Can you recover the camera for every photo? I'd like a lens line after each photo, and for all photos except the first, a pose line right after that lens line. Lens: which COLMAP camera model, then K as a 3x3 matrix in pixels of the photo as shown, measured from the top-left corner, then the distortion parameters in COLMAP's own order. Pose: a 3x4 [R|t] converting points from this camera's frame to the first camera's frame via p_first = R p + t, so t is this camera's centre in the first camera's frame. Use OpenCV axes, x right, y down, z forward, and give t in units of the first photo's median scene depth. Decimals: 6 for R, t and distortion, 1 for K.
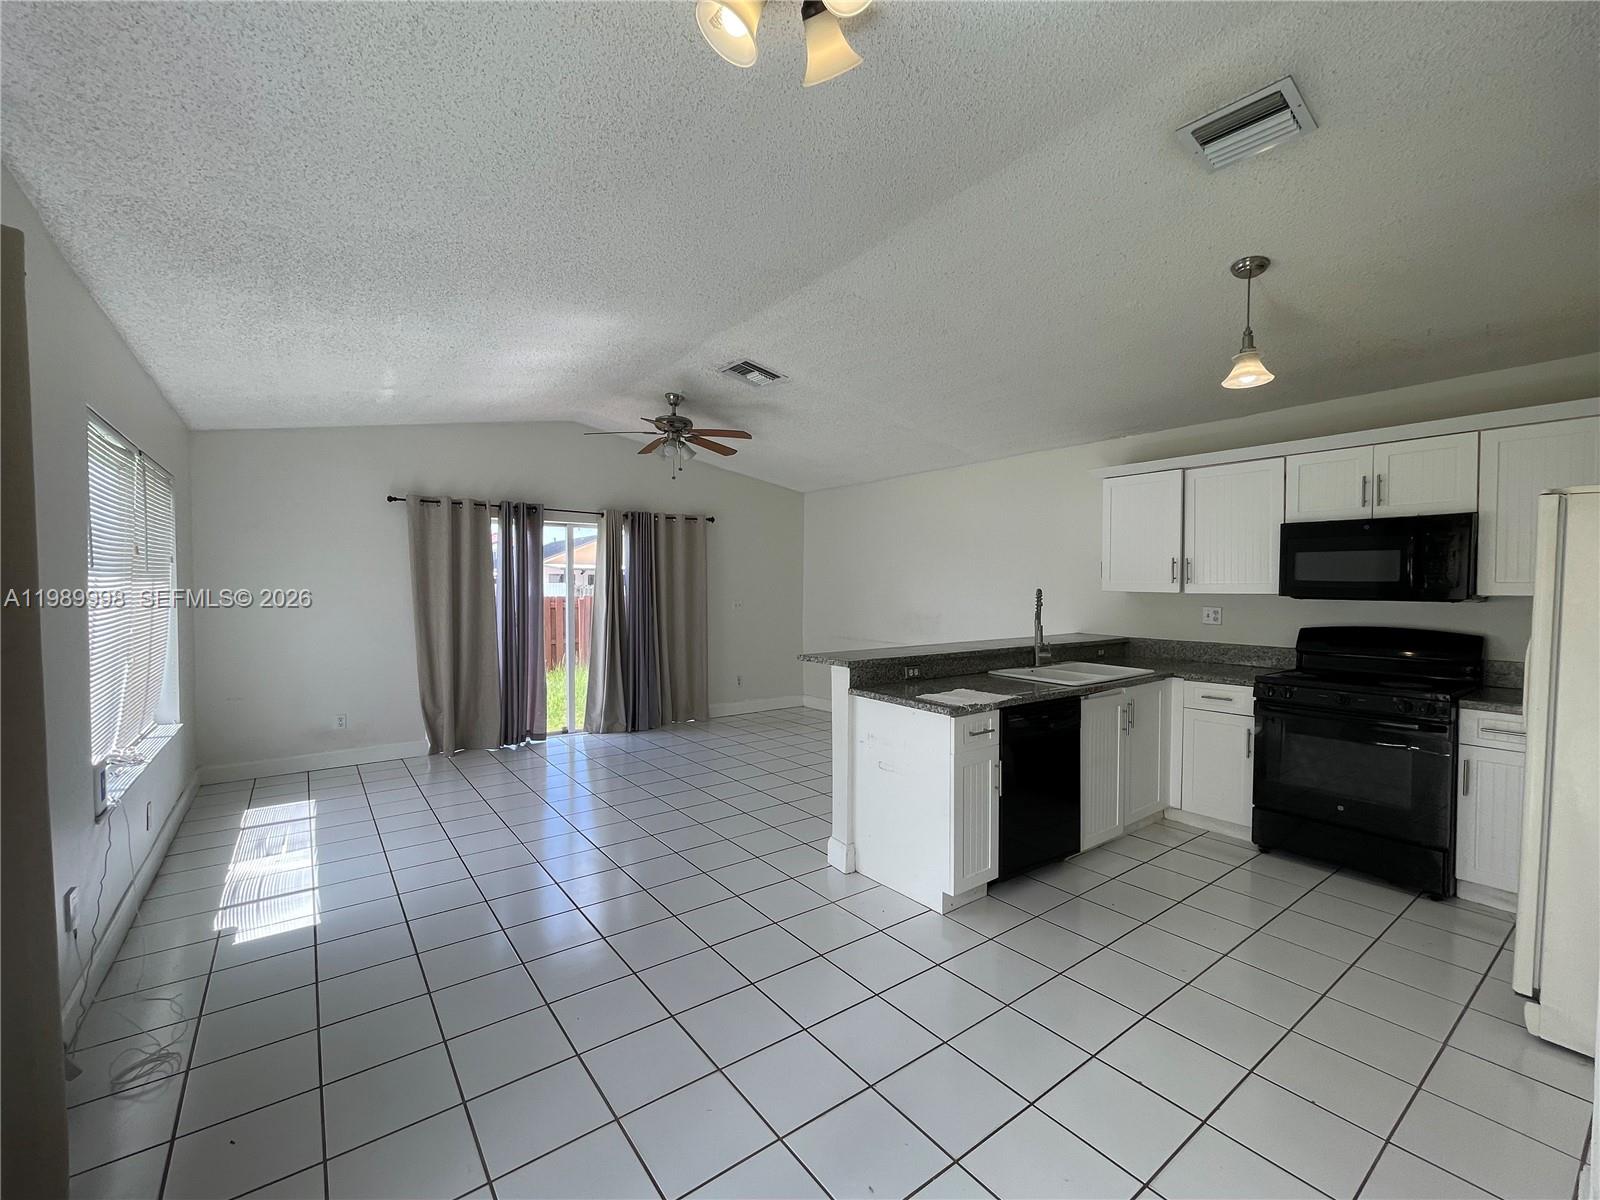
lens RADIAL K [[648.1, 0, 784.0], [0, 648.1, 600.0], [0, 0, 1]] dist [0.000042, -0.001345]
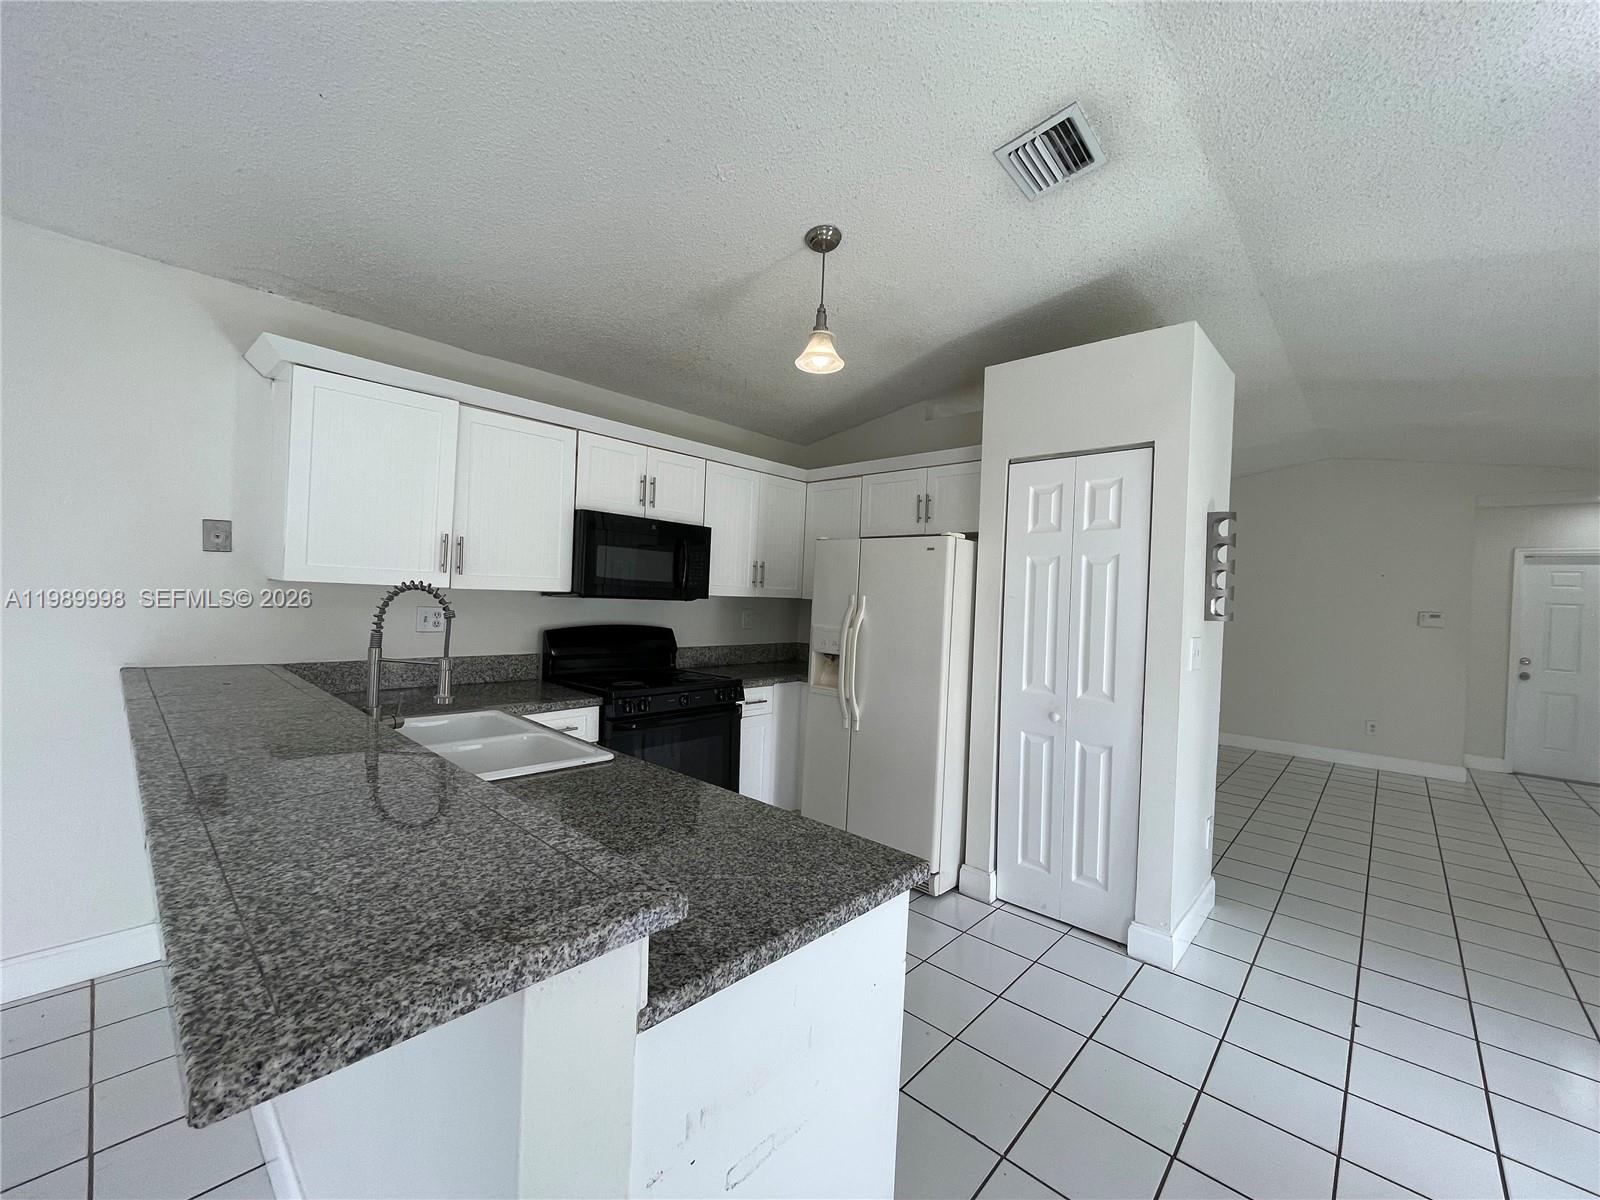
lens RADIAL K [[648.1, 0, 802.8], [0, 648.1, 598.7], [0, 0, 1]] dist [0.000042, -0.001345]
pose [[-0.201059, -0.016784, 0.979435, -0.084465], [-0.013746, 0.999803, 0.014312, -0.010789], [-0.979483, -0.010586, -0.201250, 0.582936]]
